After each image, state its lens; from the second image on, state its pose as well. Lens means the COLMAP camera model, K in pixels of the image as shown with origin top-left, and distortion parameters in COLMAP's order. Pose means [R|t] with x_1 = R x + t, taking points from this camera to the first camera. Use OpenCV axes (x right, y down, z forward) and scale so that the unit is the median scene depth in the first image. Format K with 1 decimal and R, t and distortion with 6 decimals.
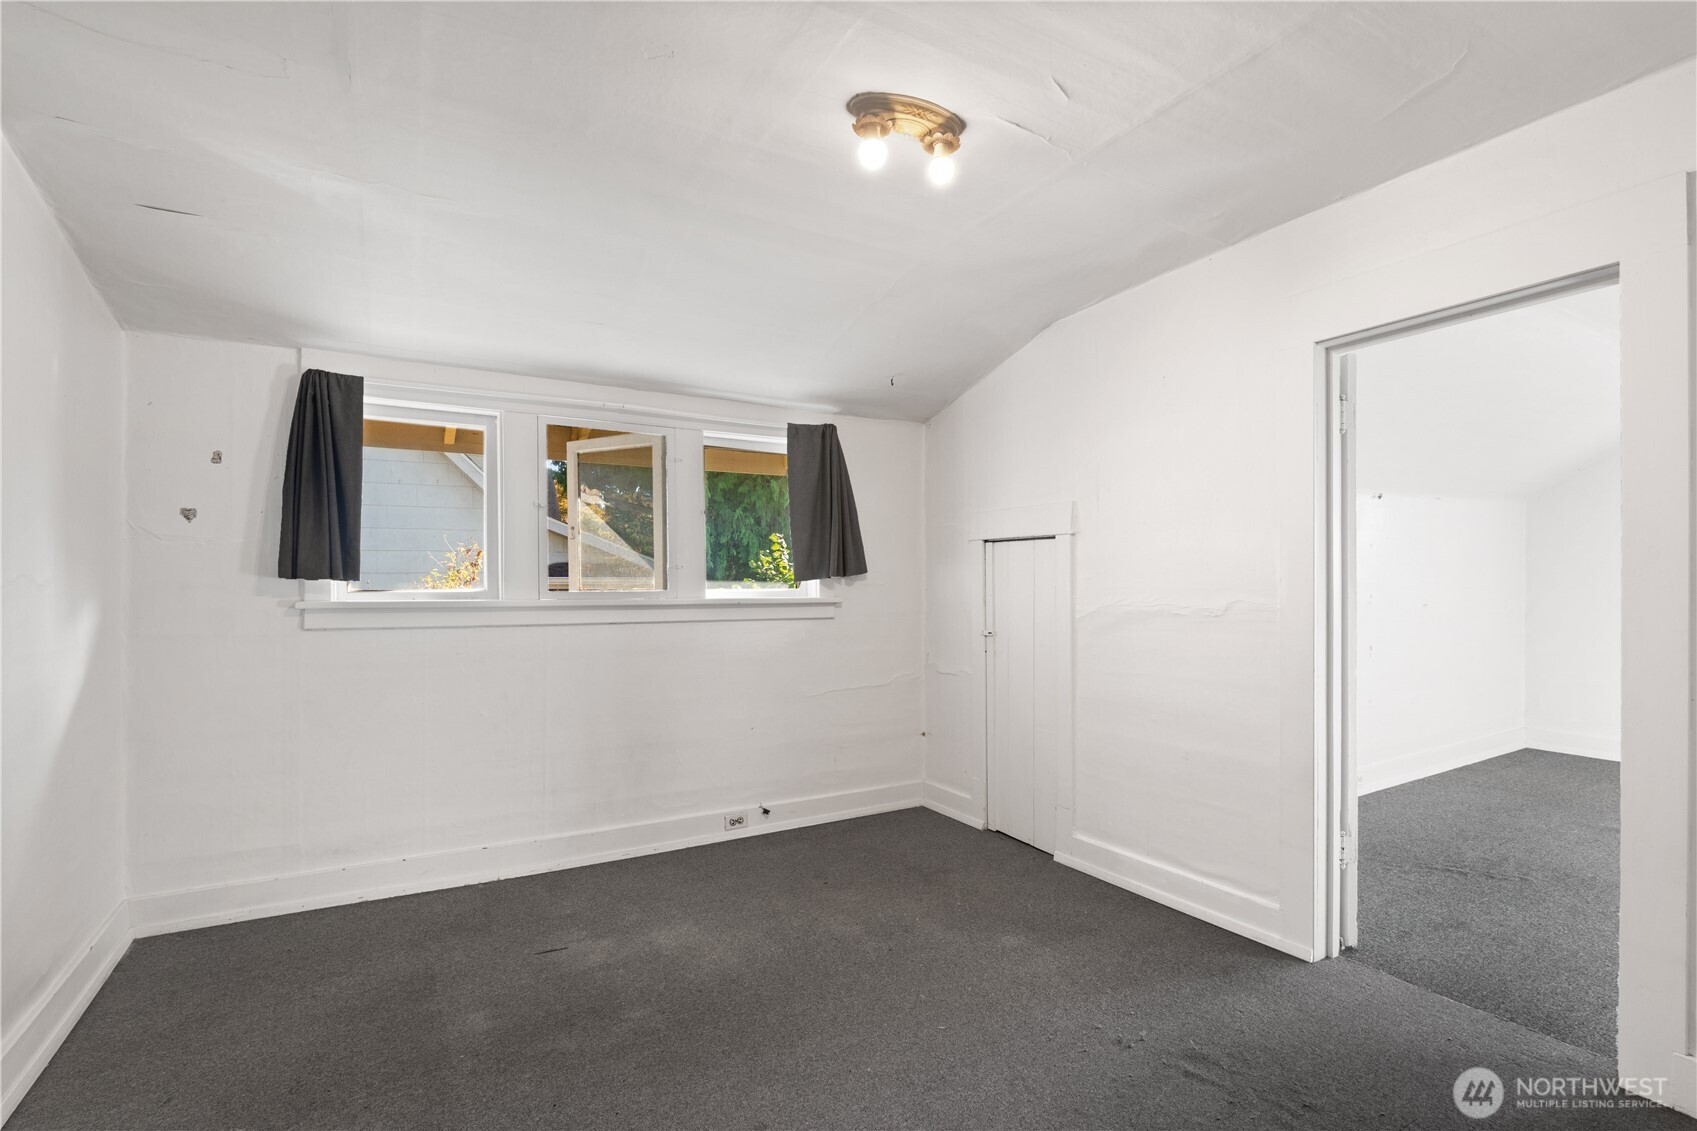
lens RADIAL K [[789.4, 0, 851.2], [0, 789.4, 568.5], [0, 0, 1]] dist [-0.005196, -0.000277]
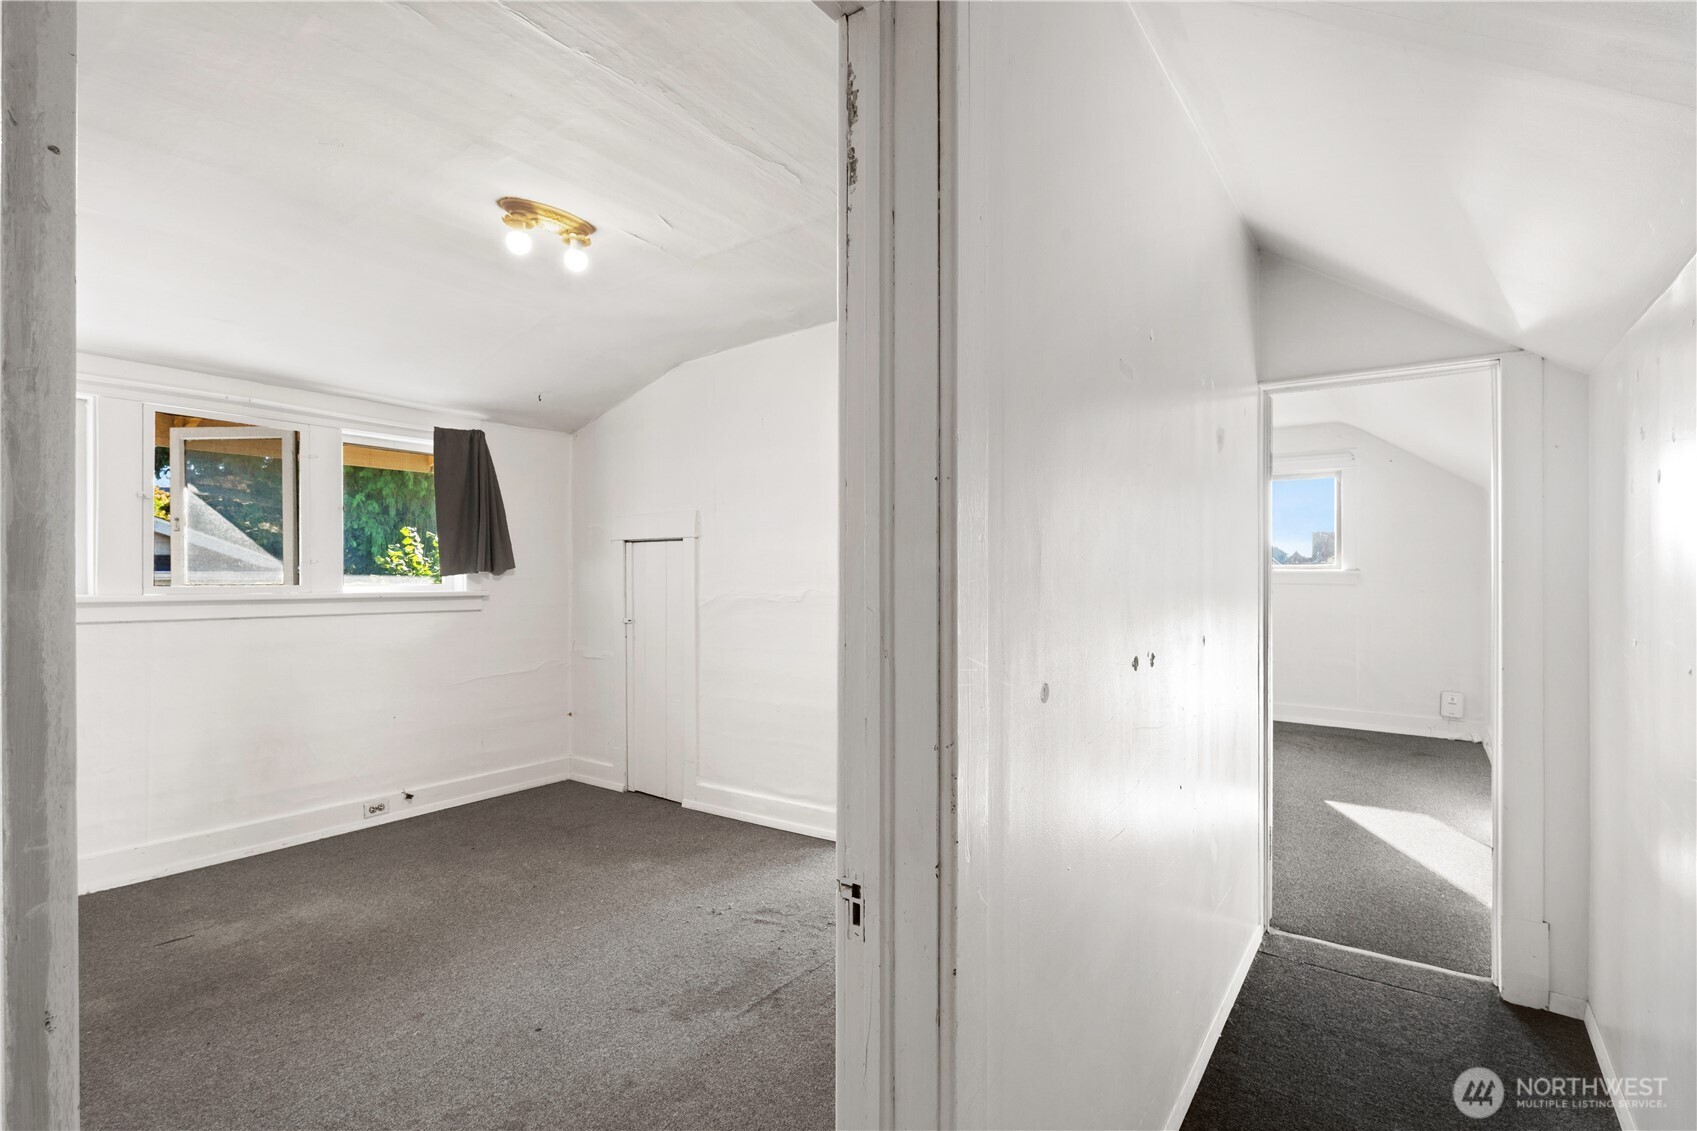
lens RADIAL K [[789.4, 0, 851.2], [0, 789.4, 568.5], [0, 0, 1]] dist [-0.005196, -0.000277]
pose [[0.912915, 0.003481, 0.408136, -0.000567], [-0.005194, 0.999982, 0.003089, 0.000091], [-0.408117, -0.004940, 0.912916, -0.204971]]
